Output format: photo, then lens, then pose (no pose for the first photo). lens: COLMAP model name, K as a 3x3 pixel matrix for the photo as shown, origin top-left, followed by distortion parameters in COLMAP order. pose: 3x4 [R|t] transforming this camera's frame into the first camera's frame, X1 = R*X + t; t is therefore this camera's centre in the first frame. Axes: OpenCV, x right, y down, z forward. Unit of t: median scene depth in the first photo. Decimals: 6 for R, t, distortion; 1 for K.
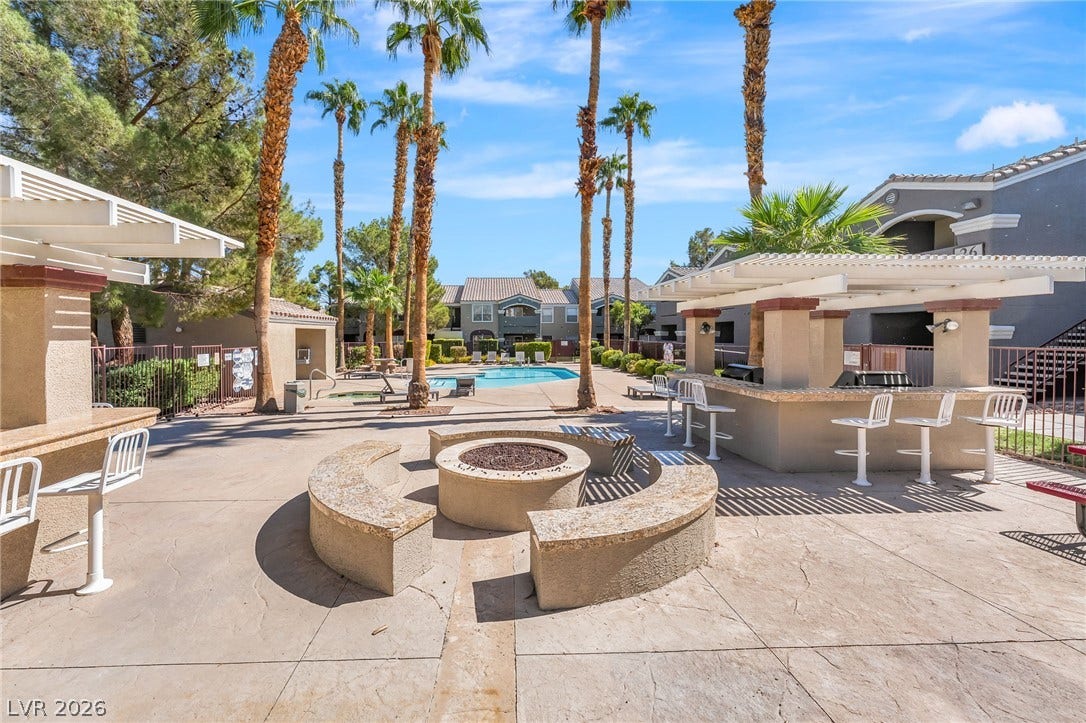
lens RADIAL K [[450.2, 0, 541.5], [0, 450.2, 340.5], [0, 0, 1]] dist [-0.000124, -0.000028]
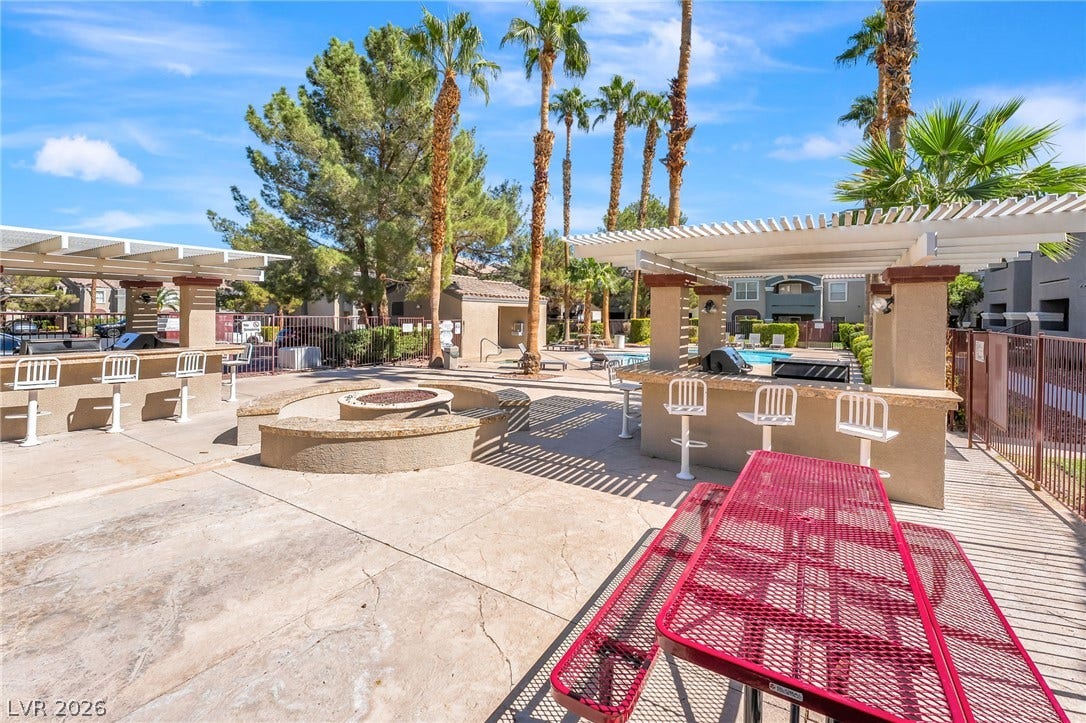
lens RADIAL K [[458.4, 0, 543.3], [0, 458.4, 317.4], [0, 0, 1]] dist [-0.001227, -0.000287]
pose [[0.827259, 0.017040, -0.561562, 0.382106], [-0.019980, 0.999800, 0.000905, 0.000081], [0.561465, 0.010472, 0.827434, 0.026457]]
